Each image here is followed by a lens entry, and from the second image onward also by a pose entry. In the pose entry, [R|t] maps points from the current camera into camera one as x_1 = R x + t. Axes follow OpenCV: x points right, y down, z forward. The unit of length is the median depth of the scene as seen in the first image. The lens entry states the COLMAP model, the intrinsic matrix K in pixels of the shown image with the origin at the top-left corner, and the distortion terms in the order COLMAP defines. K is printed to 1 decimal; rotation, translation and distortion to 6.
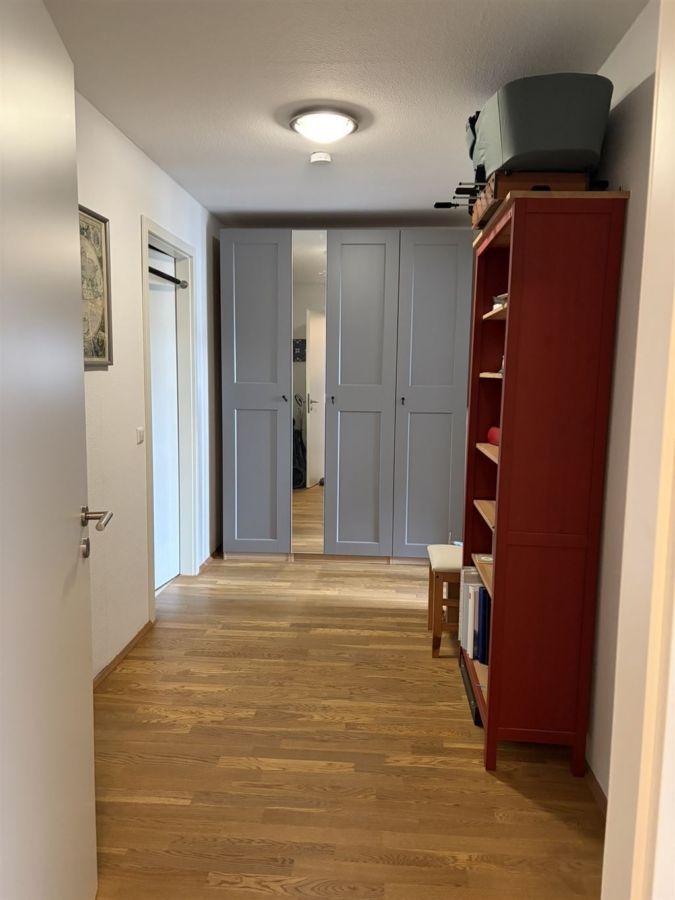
lens RADIAL K [[673.1, 0, 331.9], [0, 673.1, 448.8], [0, 0, 1]] dist [0.047790, -0.054721]
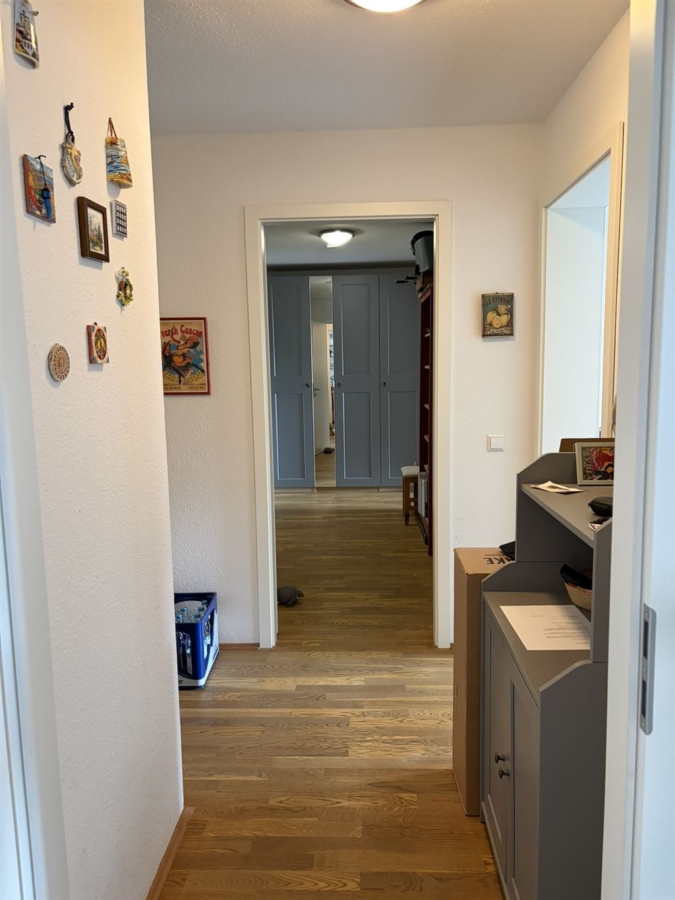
lens RADIAL K [[673.1, 0, 342.8], [0, 673.1, 453.2], [0, 0, 1]] dist [0.047790, -0.054721]
pose [[0.998662, -0.034466, 0.038541, -0.077881], [0.033896, 0.999308, 0.015340, 0.083731], [-0.039043, -0.014013, 0.999139, -0.773025]]
